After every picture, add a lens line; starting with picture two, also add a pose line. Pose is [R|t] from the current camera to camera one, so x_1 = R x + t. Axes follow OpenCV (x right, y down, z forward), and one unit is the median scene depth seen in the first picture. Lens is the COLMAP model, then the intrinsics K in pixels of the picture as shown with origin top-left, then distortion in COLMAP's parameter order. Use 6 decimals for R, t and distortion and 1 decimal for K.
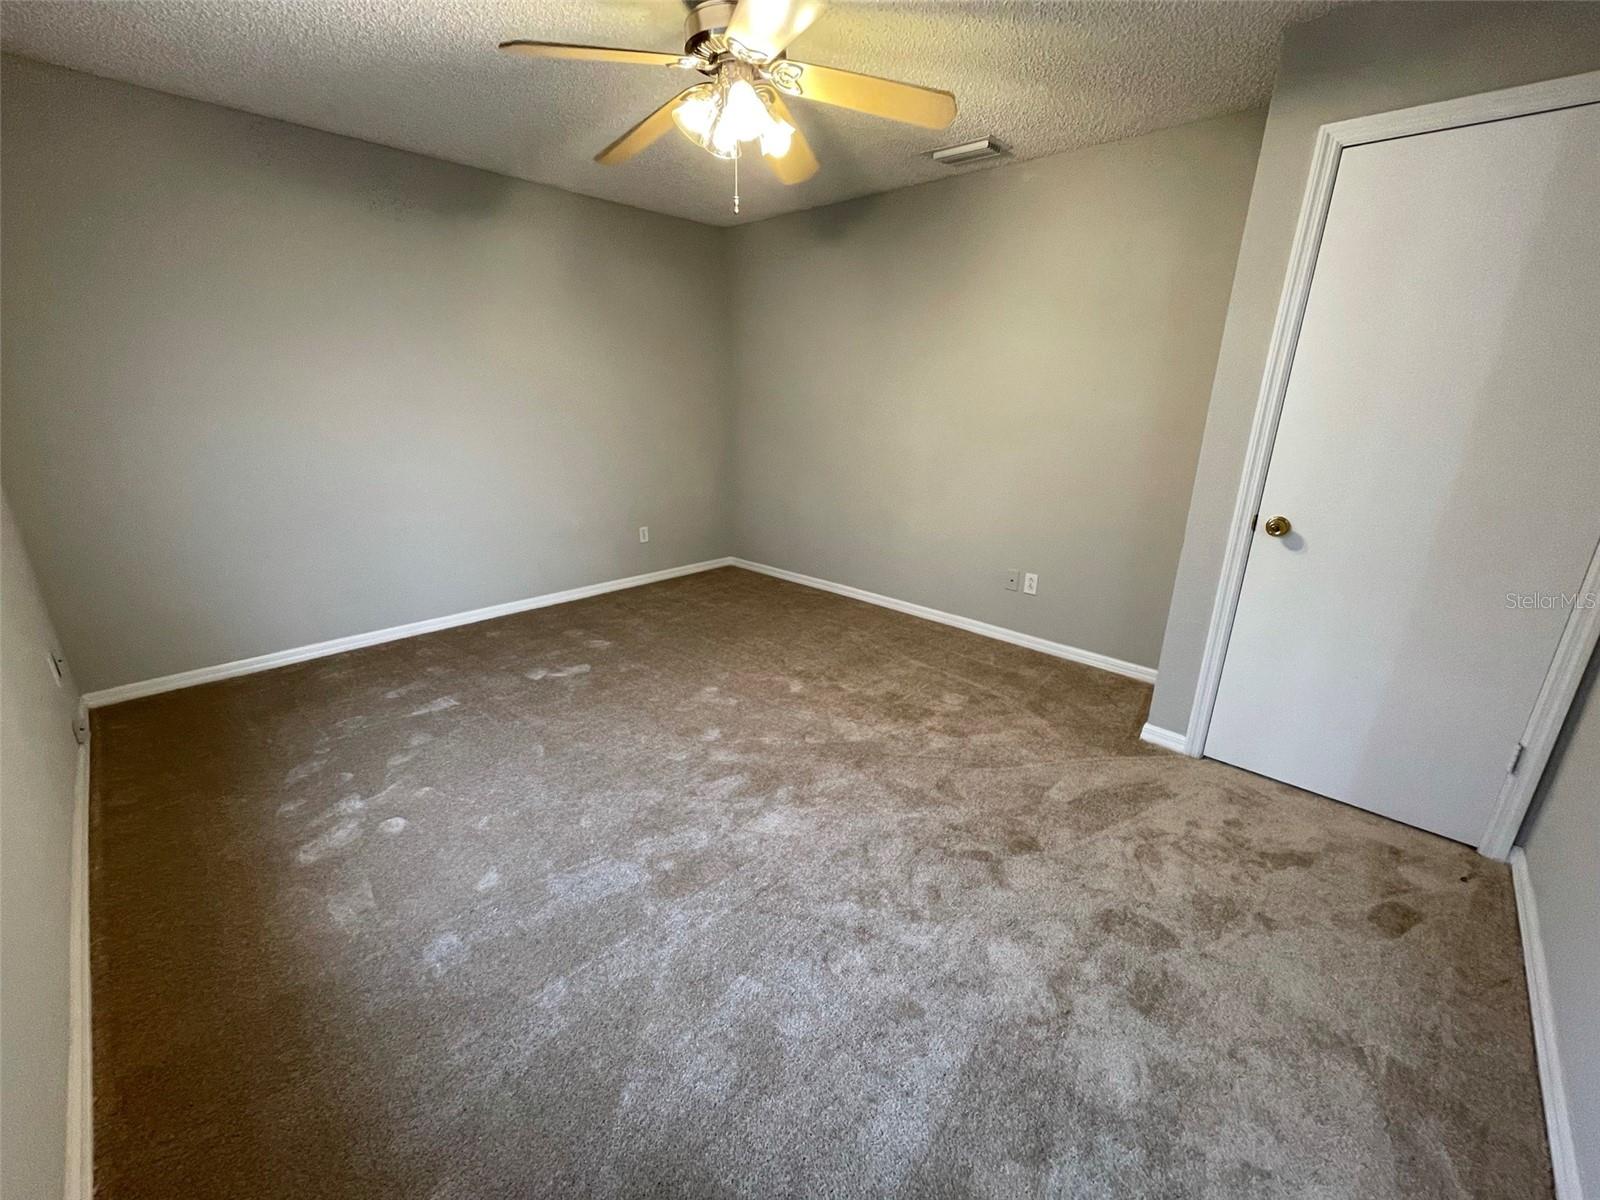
lens RADIAL K [[643.8, 0, 801.1], [0, 643.8, 595.2], [0, 0, 1]] dist [0.001905, -0.000645]
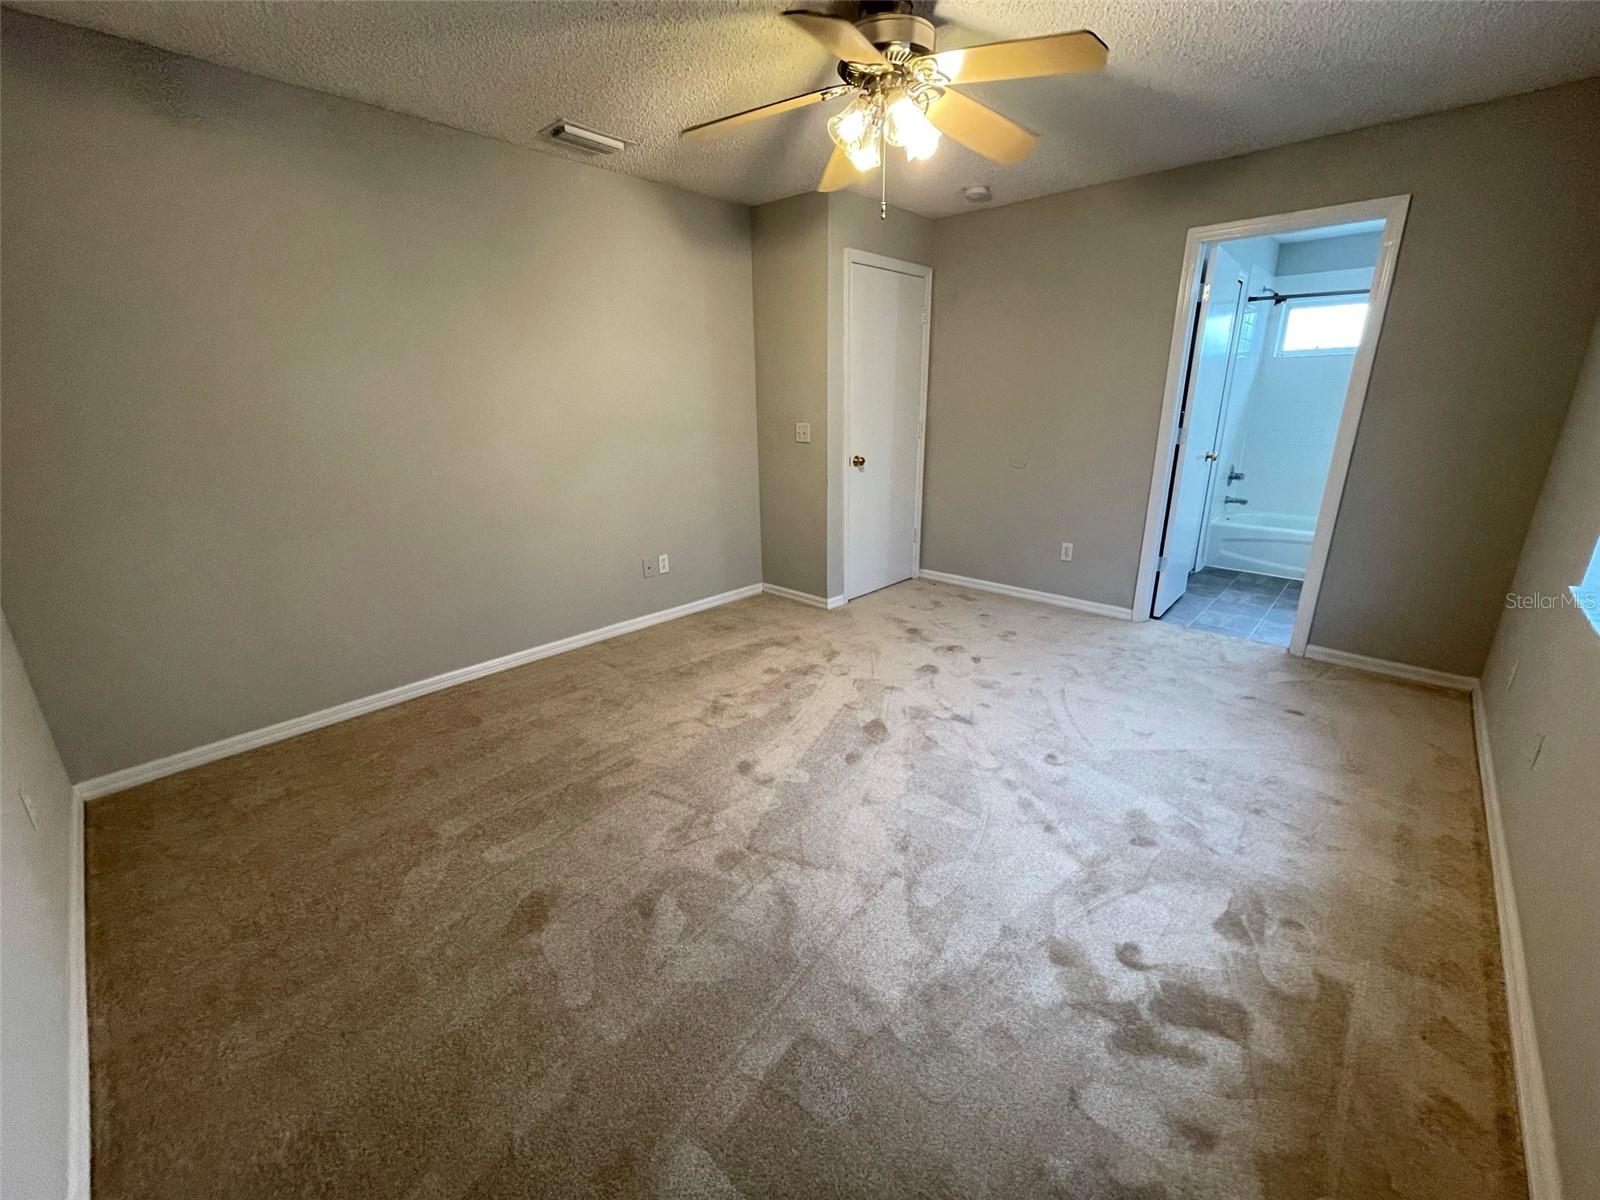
lens RADIAL K [[643.8, 0, 806.1], [0, 643.8, 595.2], [0, 0, 1]] dist [0.001905, -0.000645]
pose [[-0.018260, -0.307456, 0.951387, -0.815723], [0.311819, 0.902336, 0.297589, -0.251890], [-0.949966, 0.302094, 0.079394, 0.781329]]
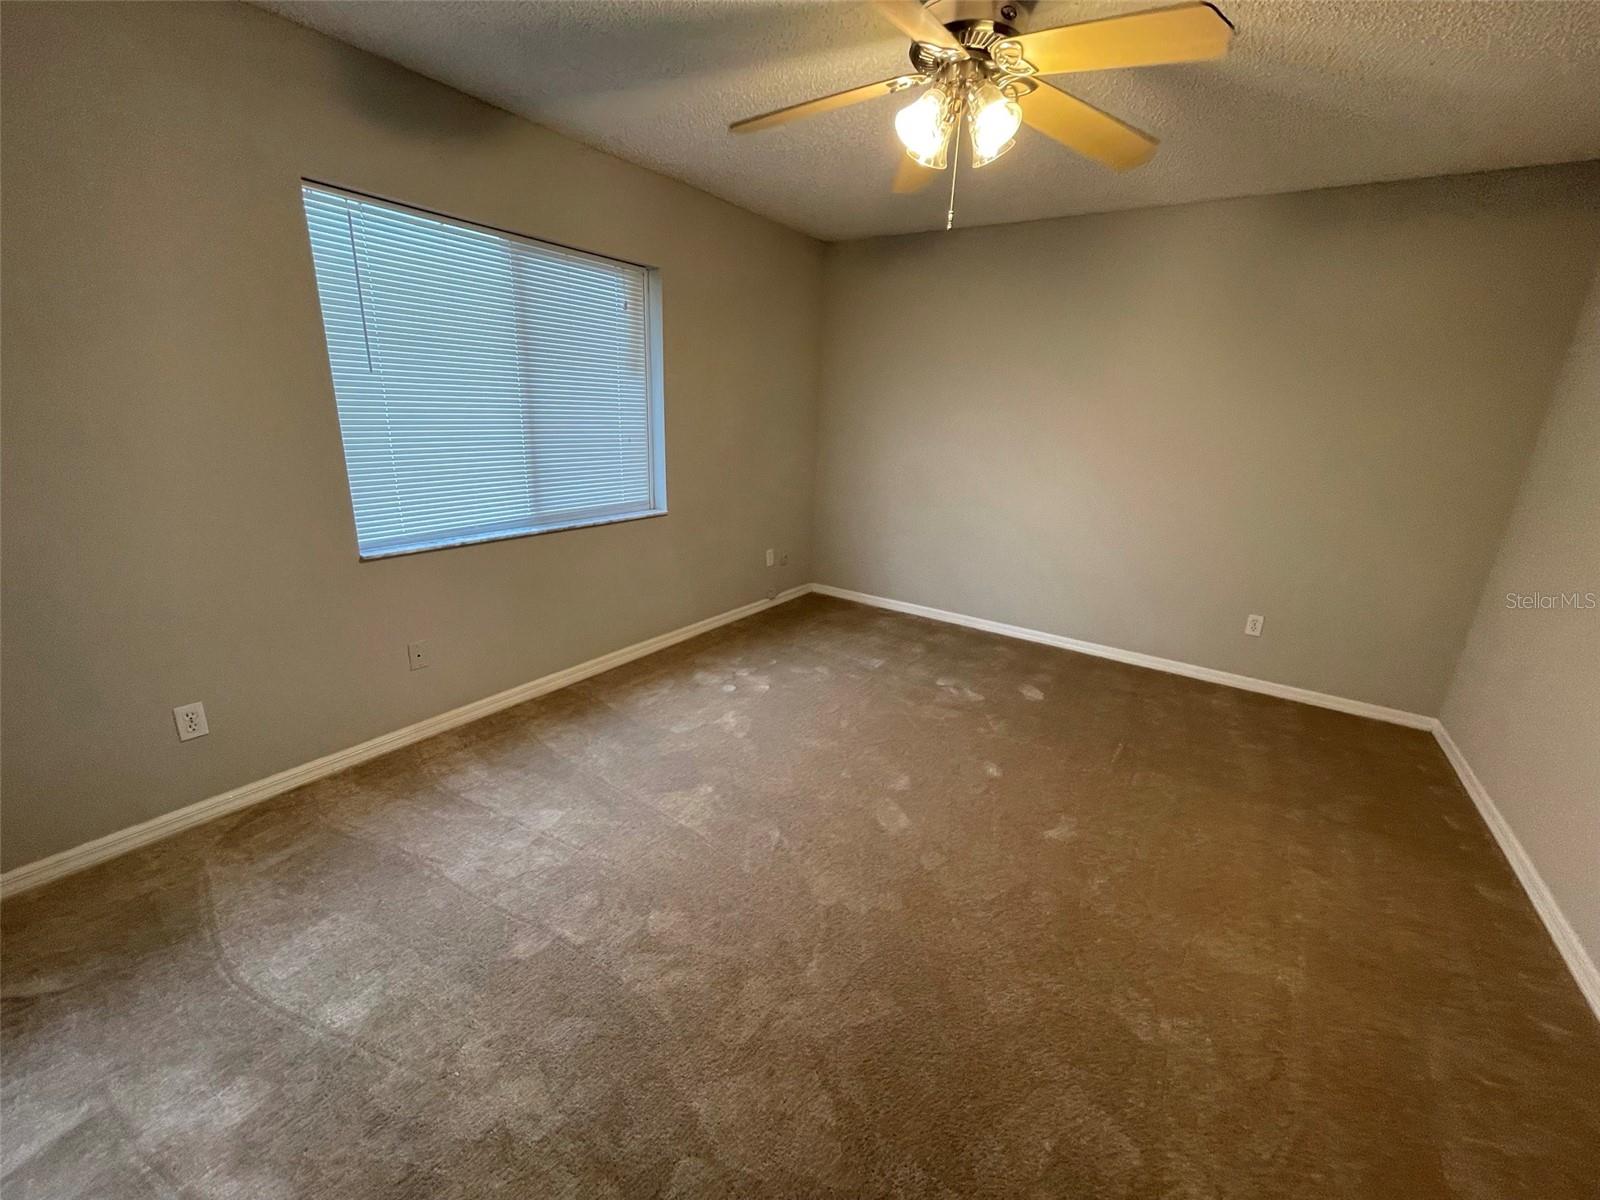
lens RADIAL K [[643.8, 0, 798.2], [0, 643.8, 605.7], [0, 0, 1]] dist [0.001905, -0.000645]
pose [[0.163153, 0.285920, -0.944262, 0.553696], [-0.330406, 0.917655, 0.220775, -0.157228], [0.929630, 0.275970, 0.244188, 0.472640]]
